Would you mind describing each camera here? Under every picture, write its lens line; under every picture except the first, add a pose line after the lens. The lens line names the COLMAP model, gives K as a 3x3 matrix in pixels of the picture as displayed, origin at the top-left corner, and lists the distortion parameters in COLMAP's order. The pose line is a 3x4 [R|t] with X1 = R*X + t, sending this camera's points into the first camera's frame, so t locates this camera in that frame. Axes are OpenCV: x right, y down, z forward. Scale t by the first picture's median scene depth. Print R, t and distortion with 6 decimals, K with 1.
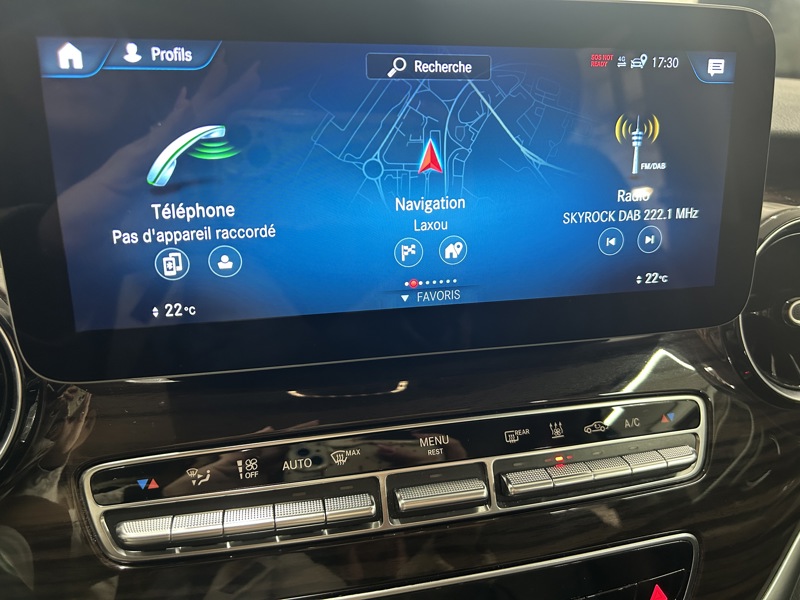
lens RADIAL K [[623.5, 0, 408.0], [0, 623.5, 297.0], [0, 0, 1]] dist [0.011984, -0.035837]
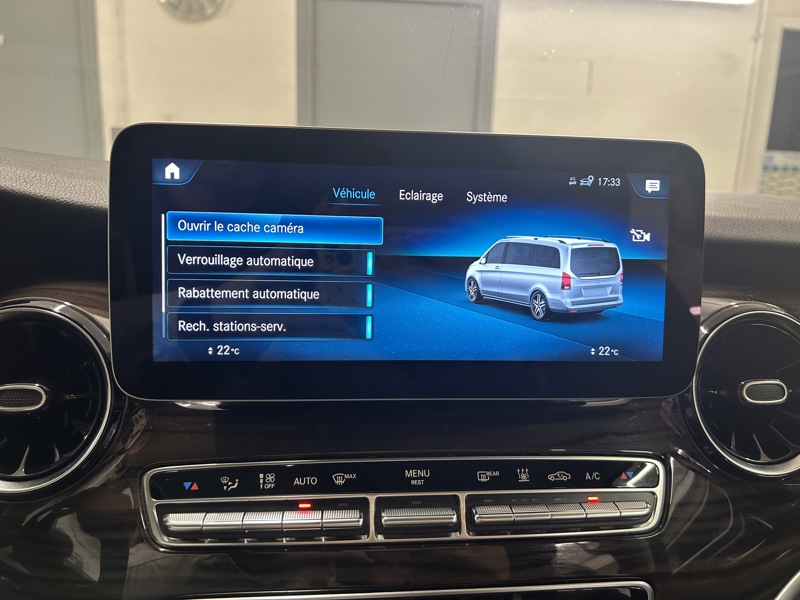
lens RADIAL K [[623.5, 0, 408.3], [0, 623.5, 295.5], [0, 0, 1]] dist [0.011984, -0.035837]
pose [[0.991326, 0.040129, -0.125146, 0.172233], [-0.060516, 0.984664, -0.163630, 0.092997], [0.116660, 0.169785, 0.978552, -0.275473]]
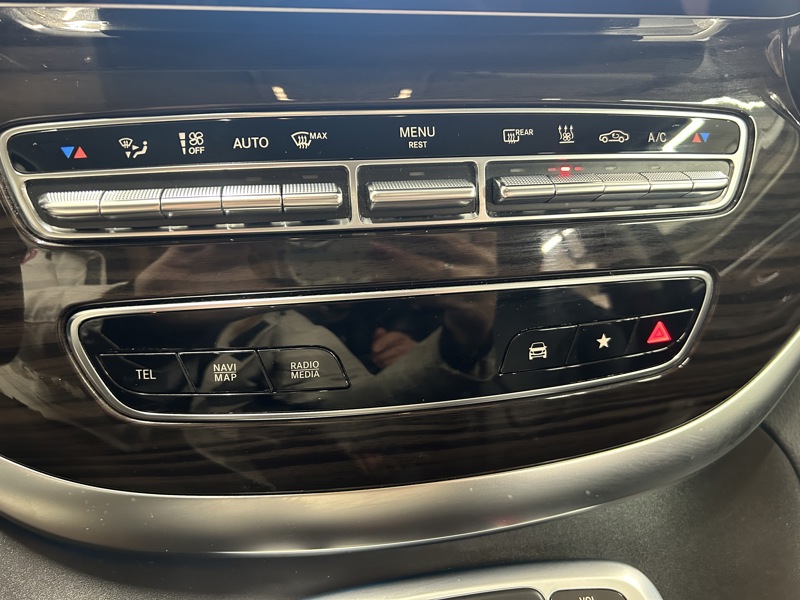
lens RADIAL K [[623.5, 0, 404.7], [0, 623.5, 296.5], [0, 0, 1]] dist [0.011984, -0.035837]
pose [[0.998174, 0.056595, -0.021133, 0.058053], [-0.049794, 0.968837, 0.242641, 0.255430], [0.034206, -0.241146, 0.969886, 0.144871]]
